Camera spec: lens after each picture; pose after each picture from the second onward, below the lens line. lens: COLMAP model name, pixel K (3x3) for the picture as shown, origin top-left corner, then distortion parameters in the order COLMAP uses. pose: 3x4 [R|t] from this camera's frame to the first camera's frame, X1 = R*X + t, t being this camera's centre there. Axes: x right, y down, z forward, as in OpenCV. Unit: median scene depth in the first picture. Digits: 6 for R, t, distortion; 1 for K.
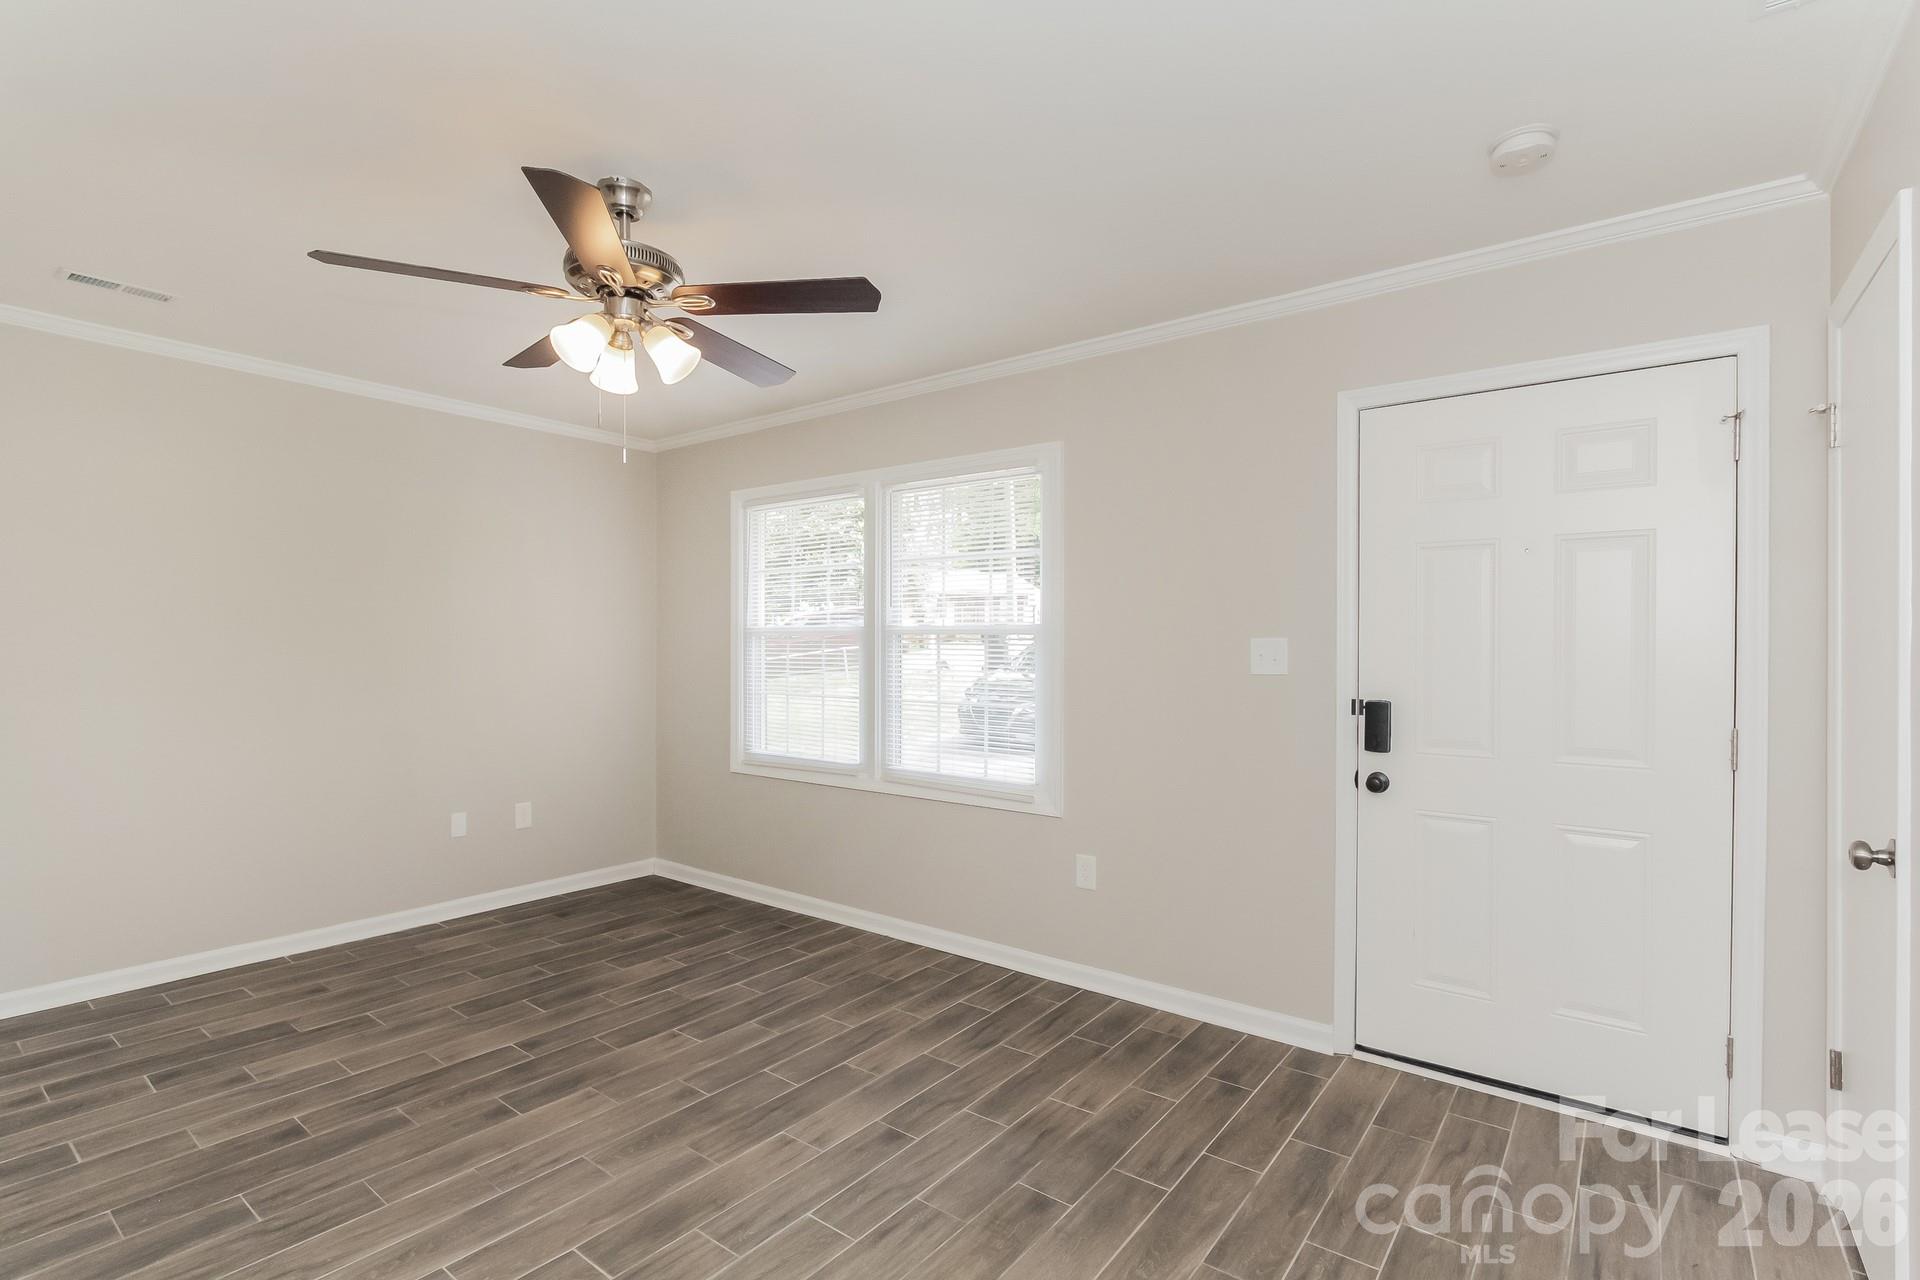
lens RADIAL K [[894.5, 0, 961.2], [0, 894.5, 649.5], [0, 0, 1]] dist [0.014723, 0.002360]
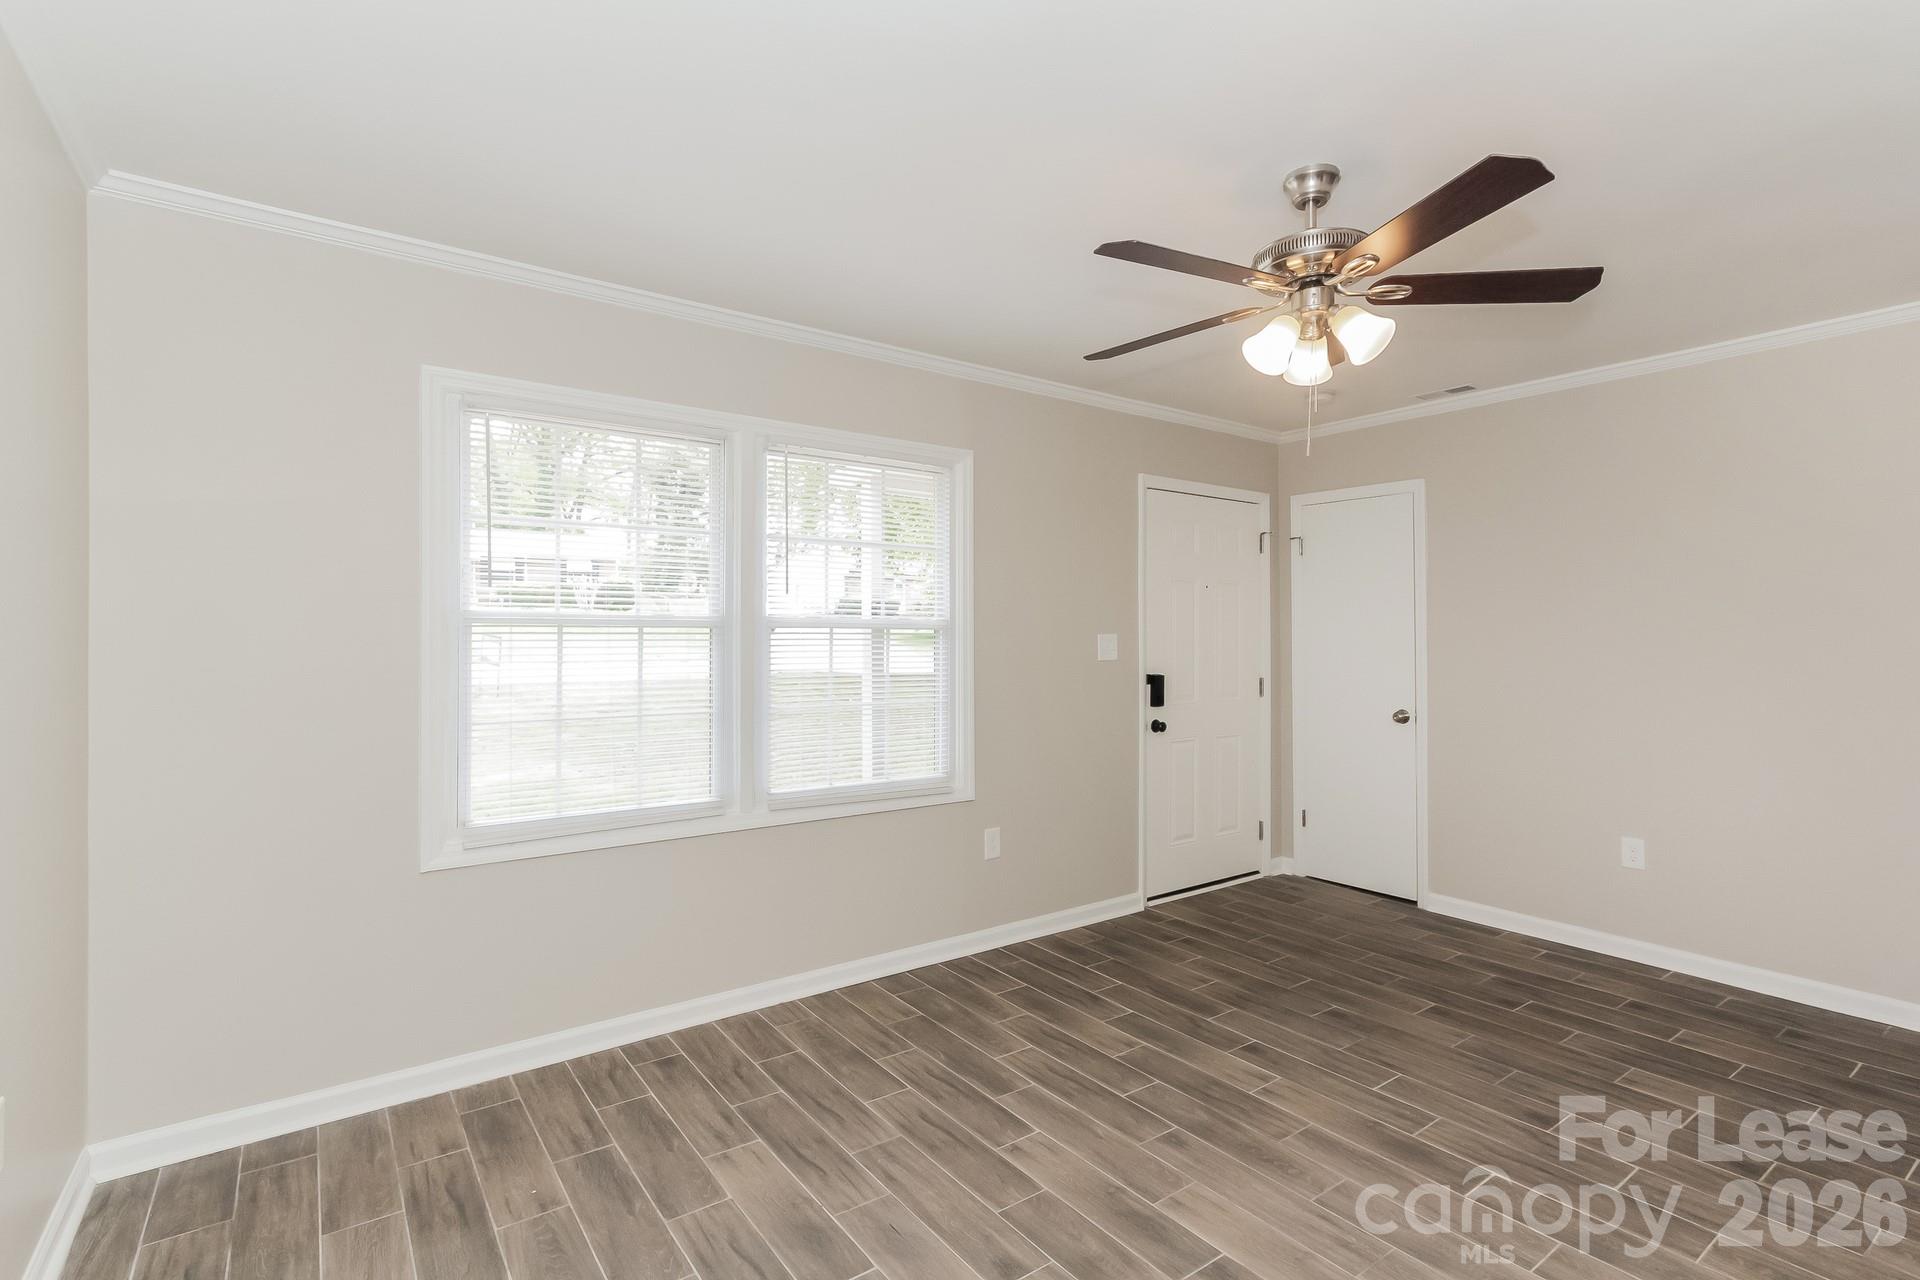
lens RADIAL K [[894.5, 0, 962.9], [0, 894.5, 635.4], [0, 0, 1]] dist [0.014723, 0.002360]
pose [[0.282308, 0.003590, 0.959317, -1.085404], [0.001999, 0.999989, -0.004330, -0.005251], [-0.959322, 0.003140, 0.282298, 0.835796]]
